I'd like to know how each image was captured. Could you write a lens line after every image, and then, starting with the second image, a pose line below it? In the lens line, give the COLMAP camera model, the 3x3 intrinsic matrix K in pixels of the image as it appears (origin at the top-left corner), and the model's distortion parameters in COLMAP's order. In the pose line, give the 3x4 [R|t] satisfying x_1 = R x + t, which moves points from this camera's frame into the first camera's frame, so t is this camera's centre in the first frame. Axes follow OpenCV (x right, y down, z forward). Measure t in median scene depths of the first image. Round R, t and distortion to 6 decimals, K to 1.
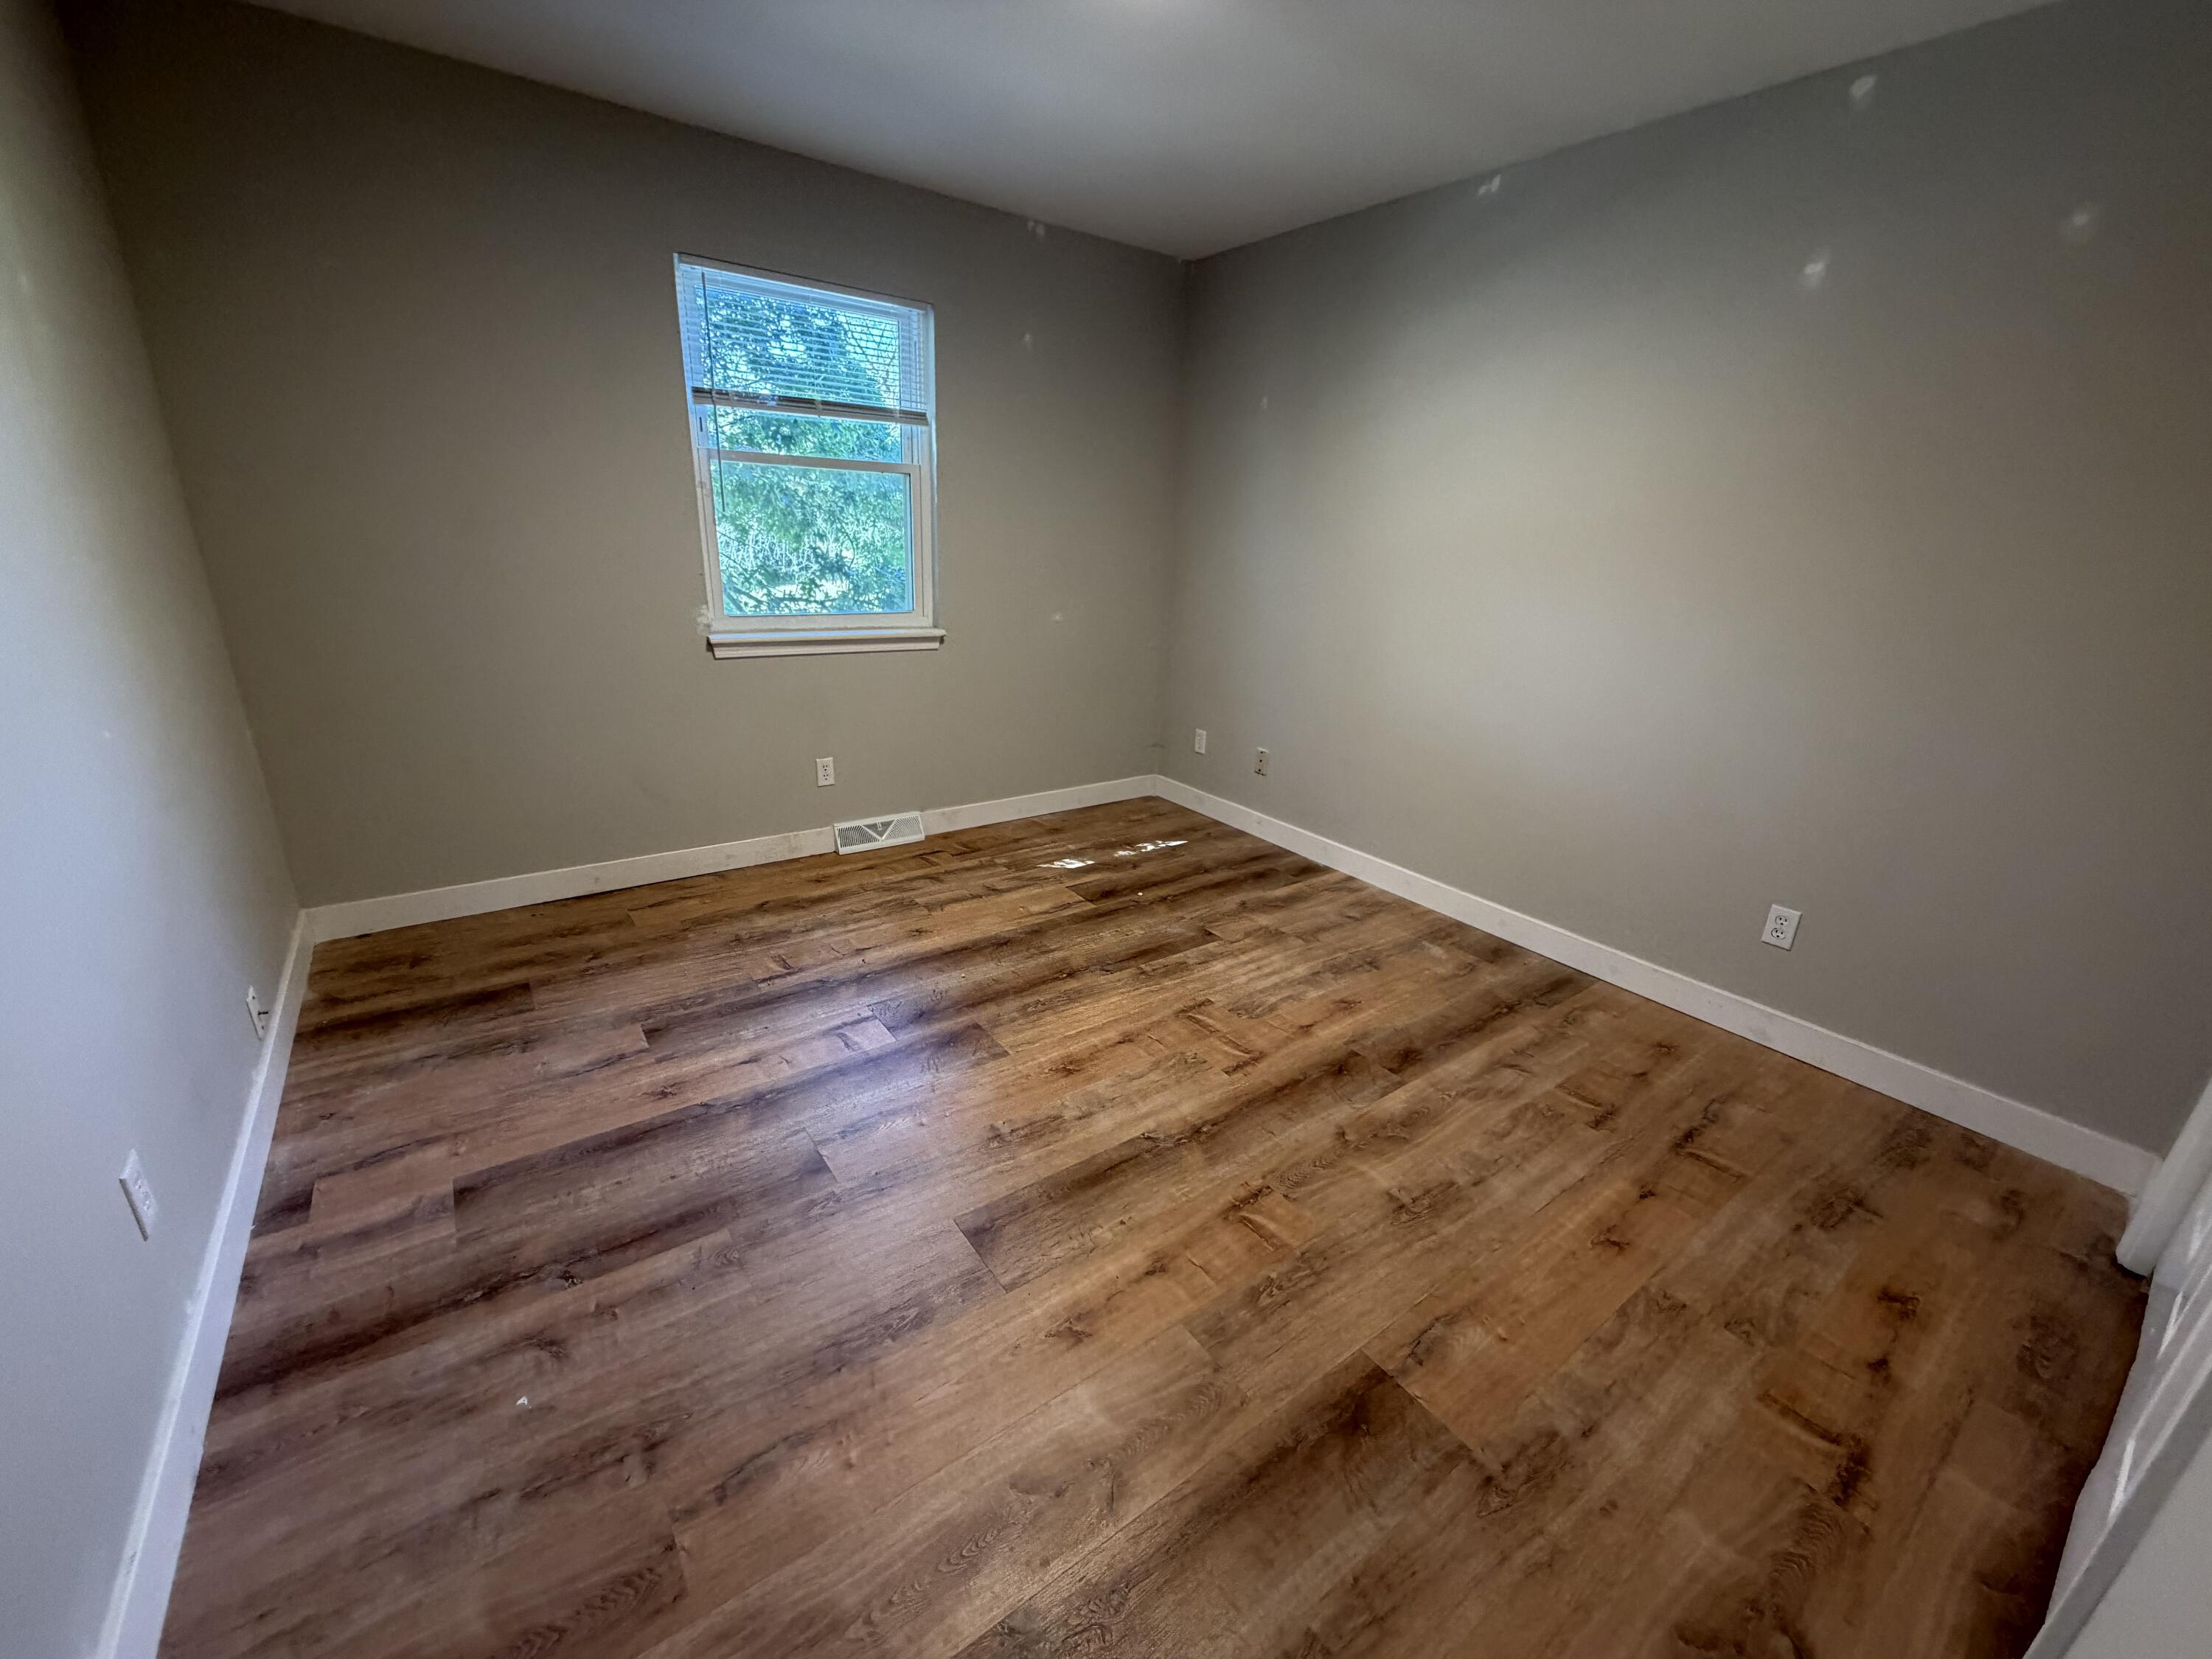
lens RADIAL K [[886.2, 0, 1100.8], [0, 886.2, 829.4], [0, 0, 1]] dist [0.000903, 0.000367]
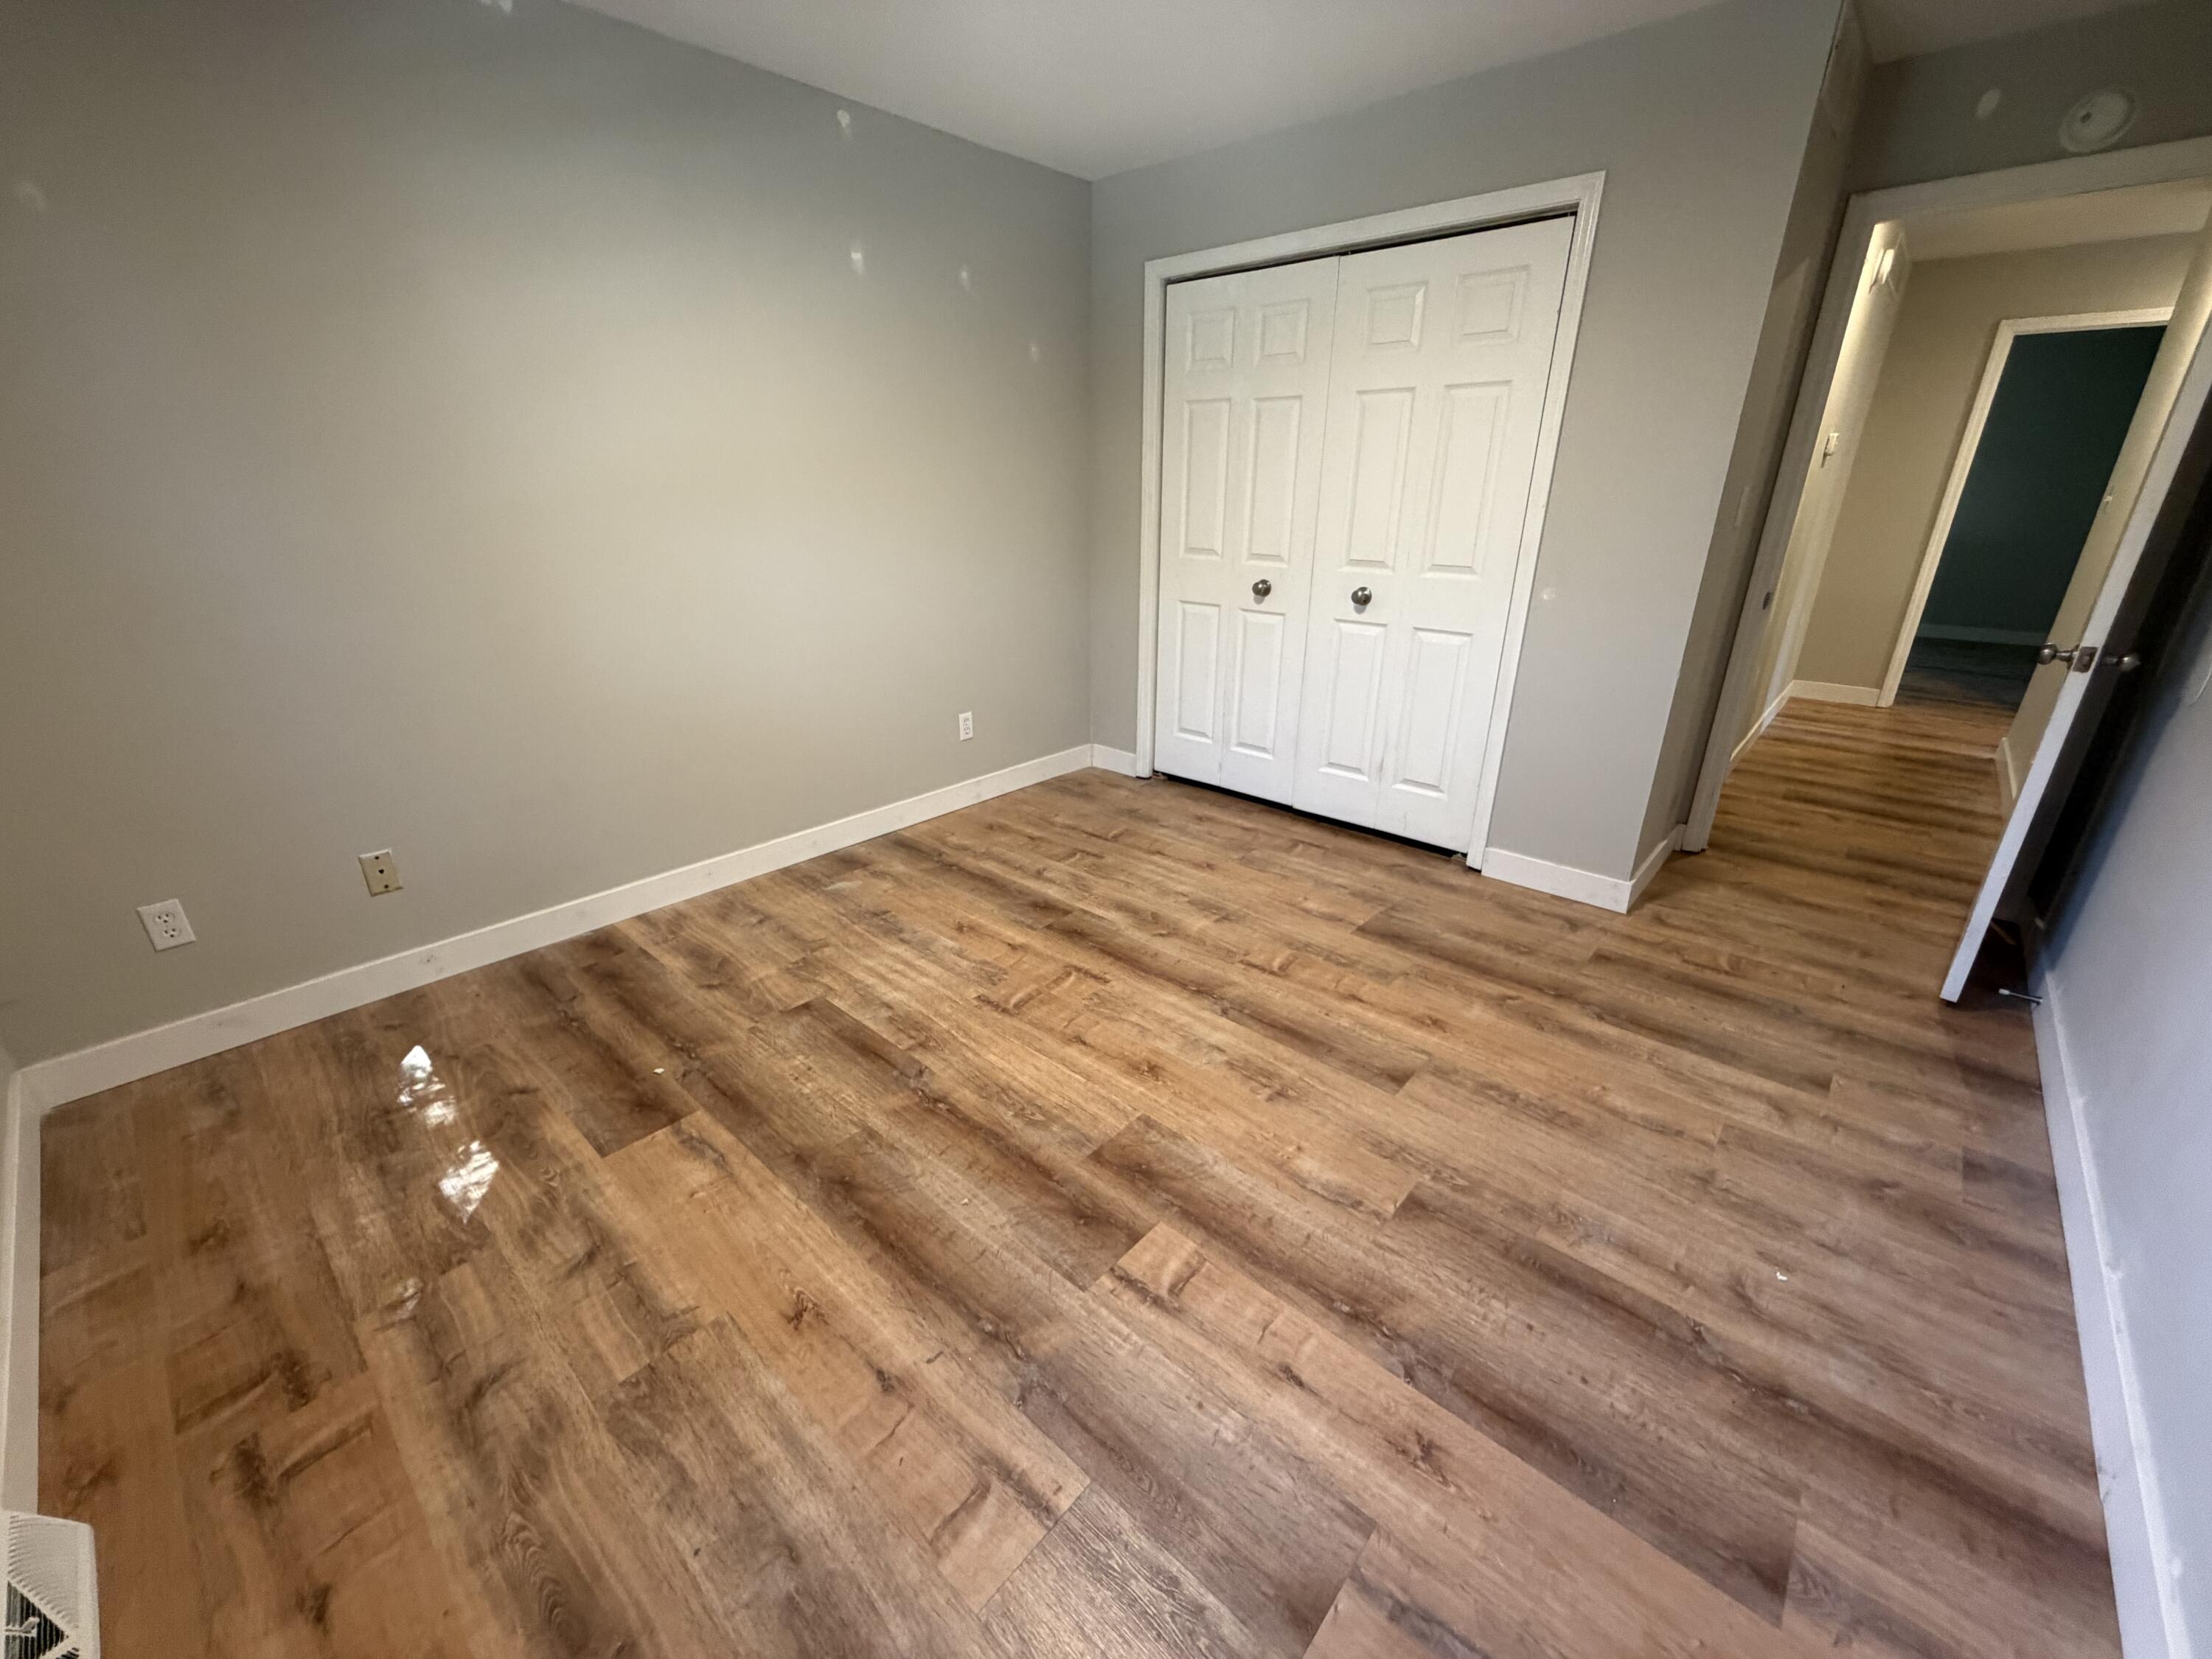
lens RADIAL K [[894.0, 0, 1110.6], [0, 894.0, 821.9], [0, 0, 1]] dist [0.002224, 0.000013]
pose [[-0.214978, -0.391519, 0.894705, -0.688409], [0.311977, 0.840594, 0.442801, -0.338159], [-0.925449, 0.374320, -0.058564, 0.894542]]
